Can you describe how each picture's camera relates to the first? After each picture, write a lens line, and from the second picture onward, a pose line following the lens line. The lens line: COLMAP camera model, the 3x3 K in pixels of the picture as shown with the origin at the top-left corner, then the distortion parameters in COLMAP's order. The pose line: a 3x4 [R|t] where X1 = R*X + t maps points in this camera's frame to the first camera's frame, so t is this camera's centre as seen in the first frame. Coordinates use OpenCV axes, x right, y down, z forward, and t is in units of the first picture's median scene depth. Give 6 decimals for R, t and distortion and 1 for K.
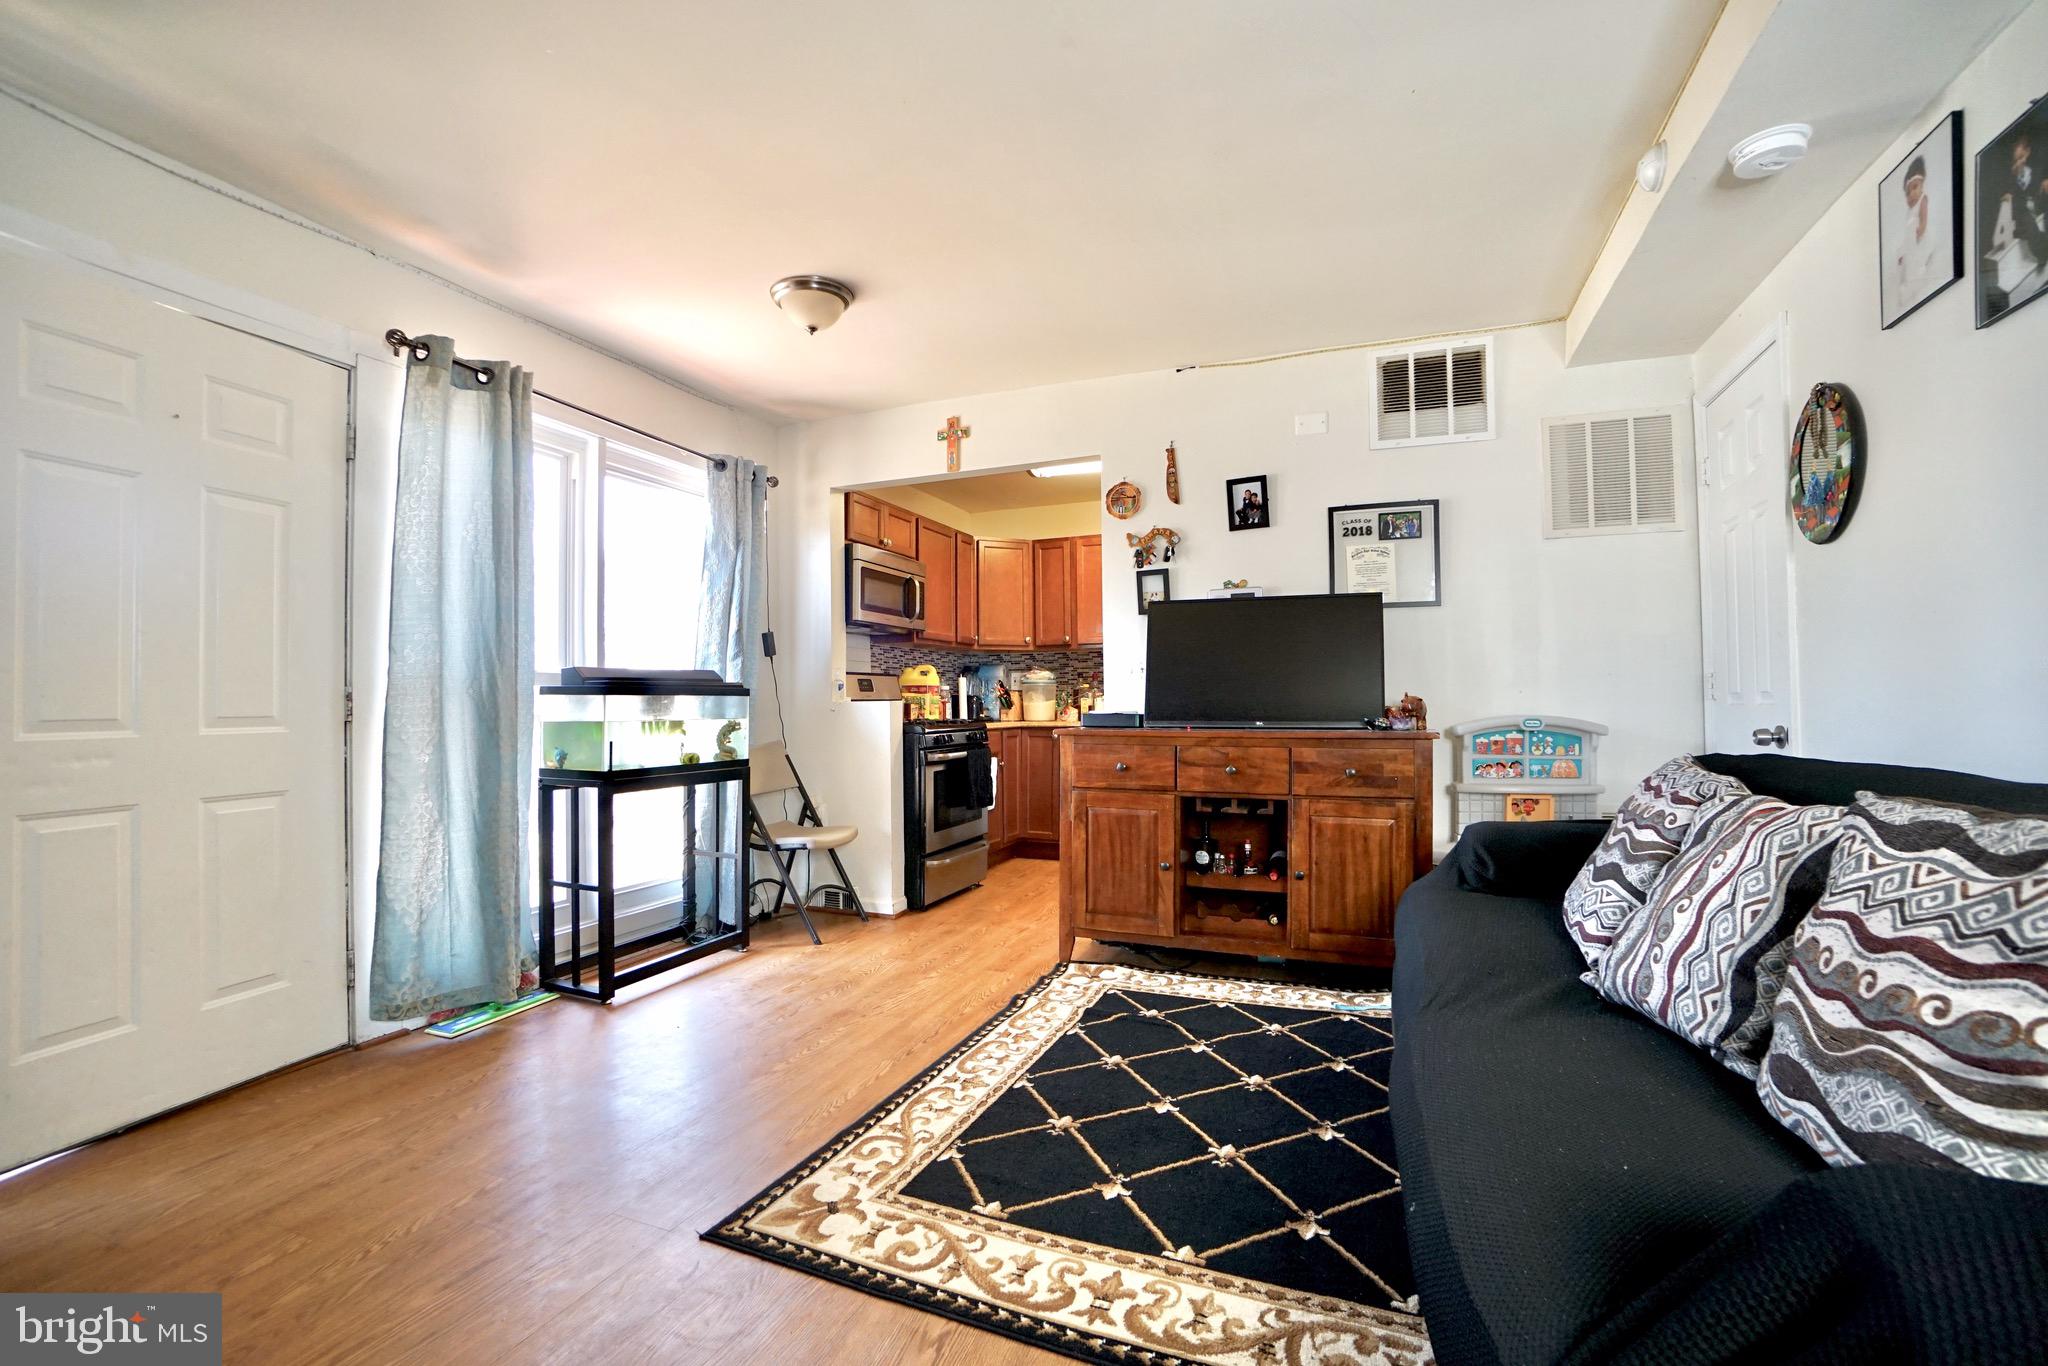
lens RADIAL K [[912.7, 0, 1010.6], [0, 912.7, 684.4], [0, 0, 1]] dist [-0.059844, 0.020639]
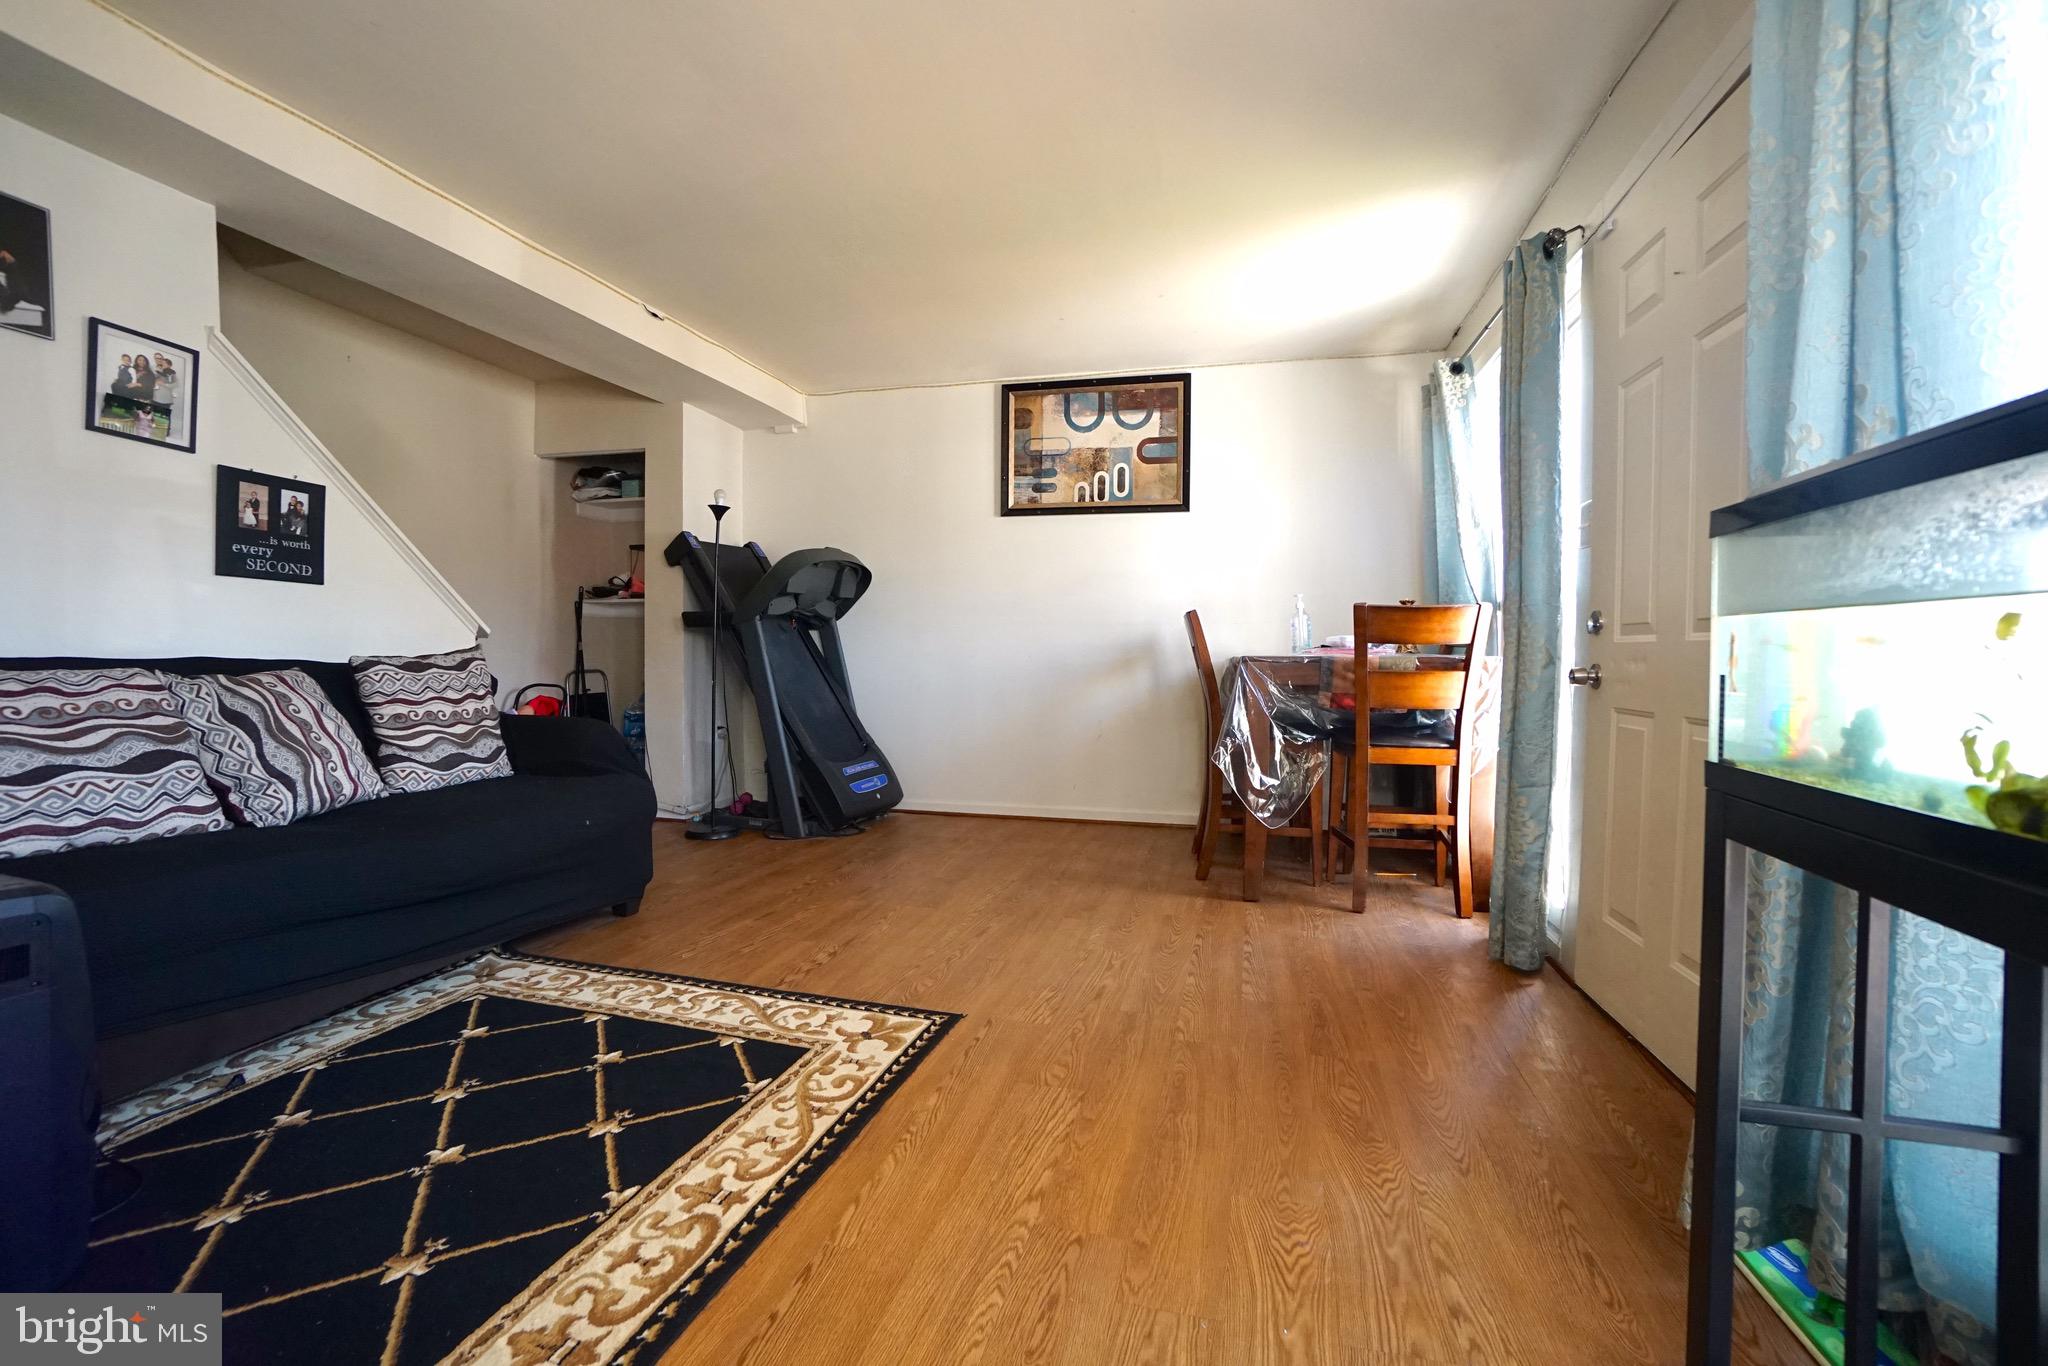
lens RADIAL K [[912.7, 0, 1003.5], [0, 912.7, 679.6], [0, 0, 1]] dist [-0.059844, 0.020639]
pose [[-0.993318, 0.006083, -0.115245, -0.167152], [0.004425, 0.999883, 0.014637, 0.069163], [0.115321, 0.014029, -0.993229, 1.504999]]
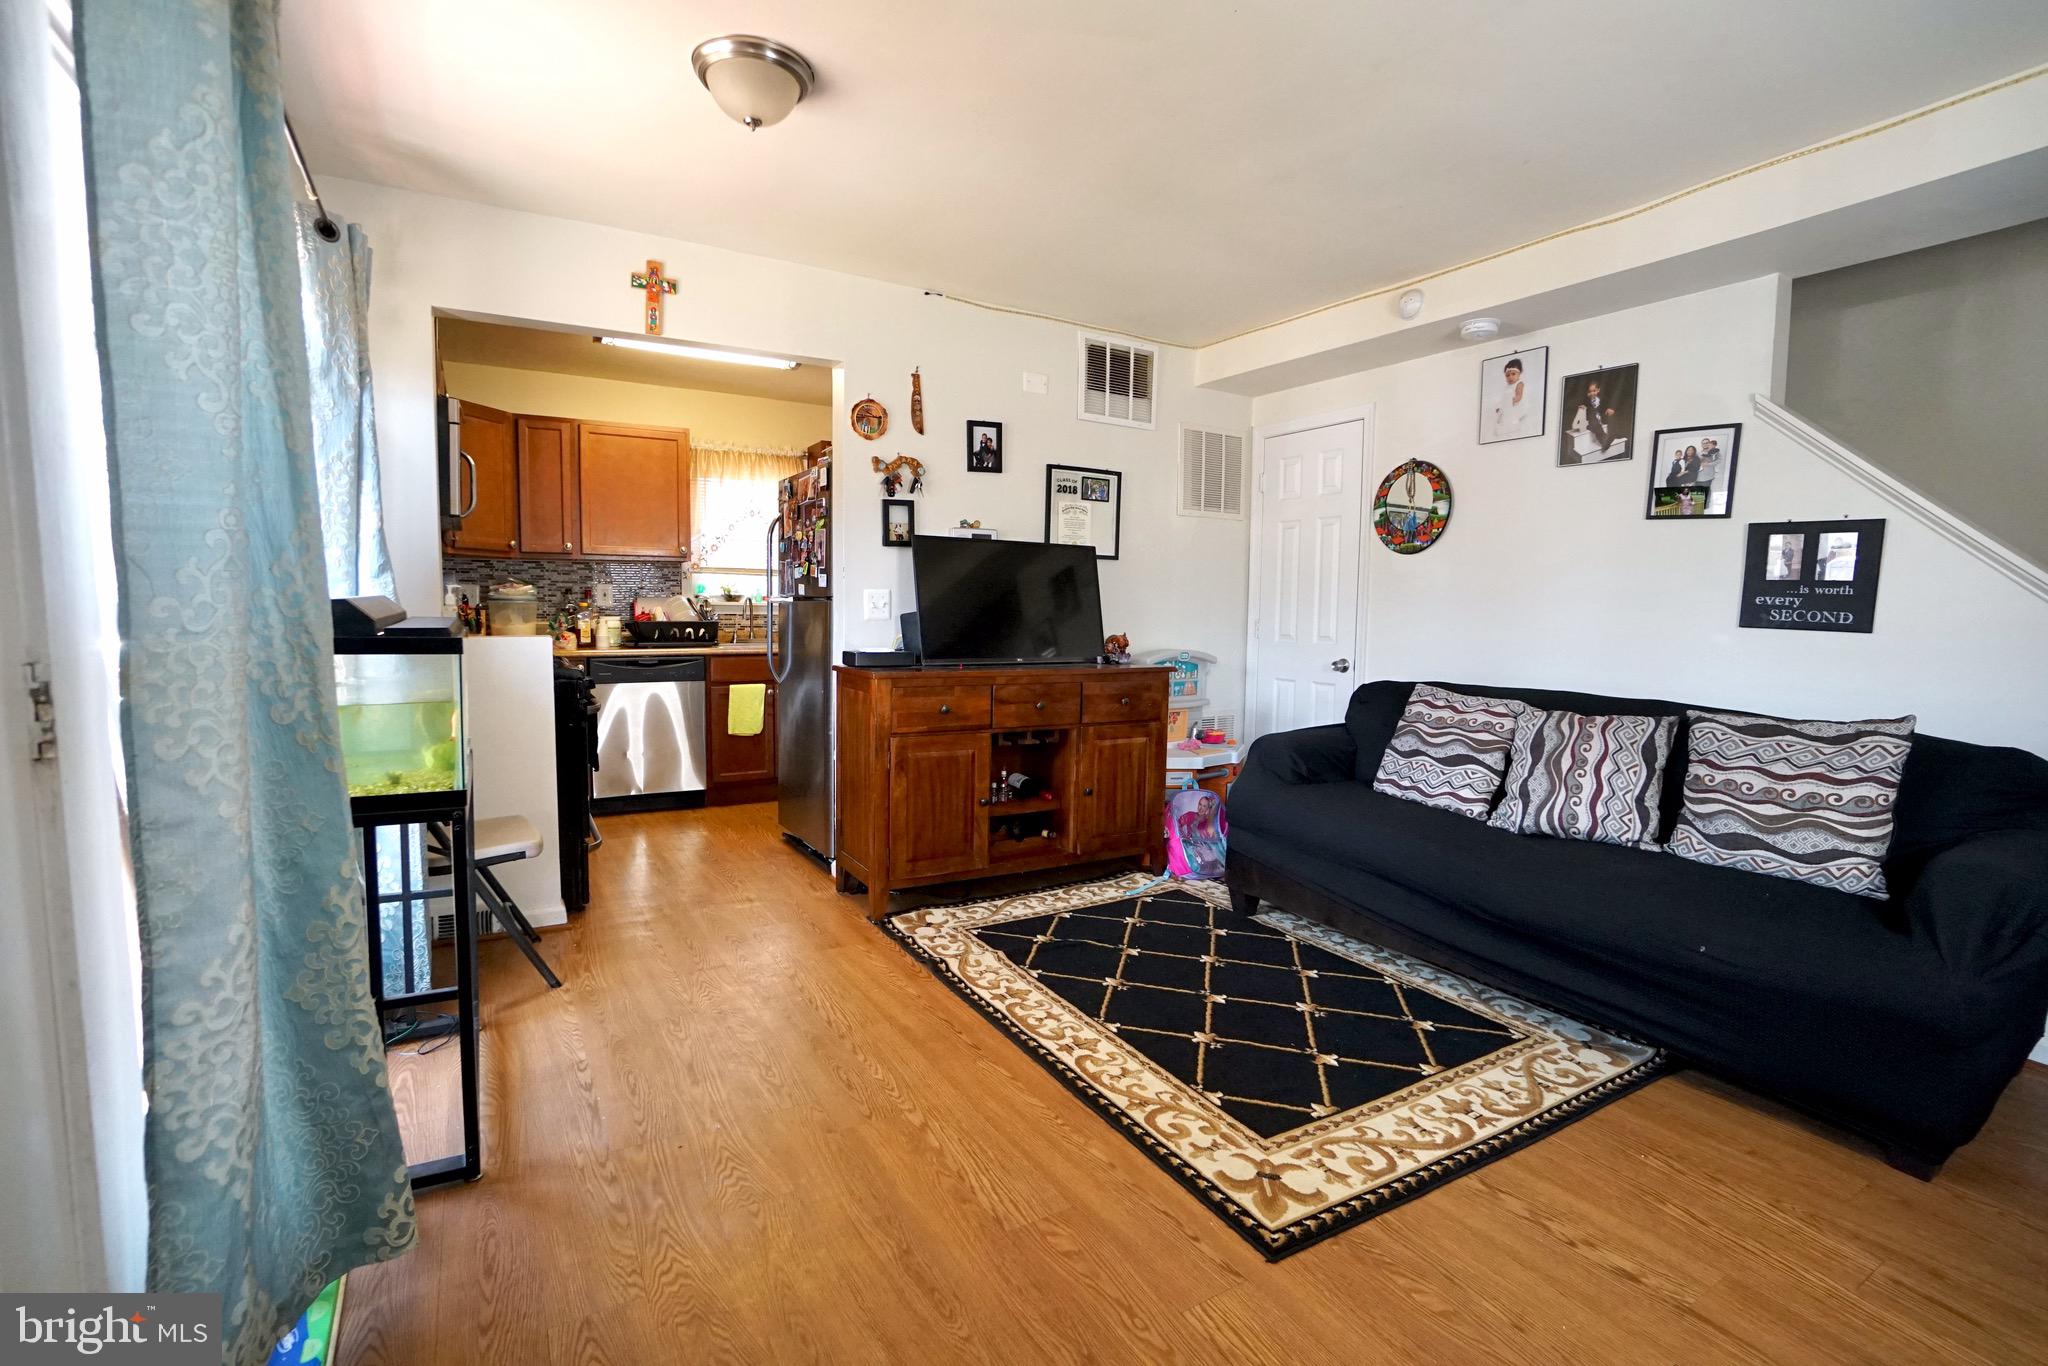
lens RADIAL K [[912.7, 0, 1021.3], [0, 912.7, 686.4], [0, 0, 1]] dist [-0.059844, 0.020639]
pose [[0.597992, -0.054564, 0.799642, -0.789415], [-0.036036, 0.994841, 0.094832, -0.038108], [-0.800691, -0.085524, 0.592941, 0.459178]]
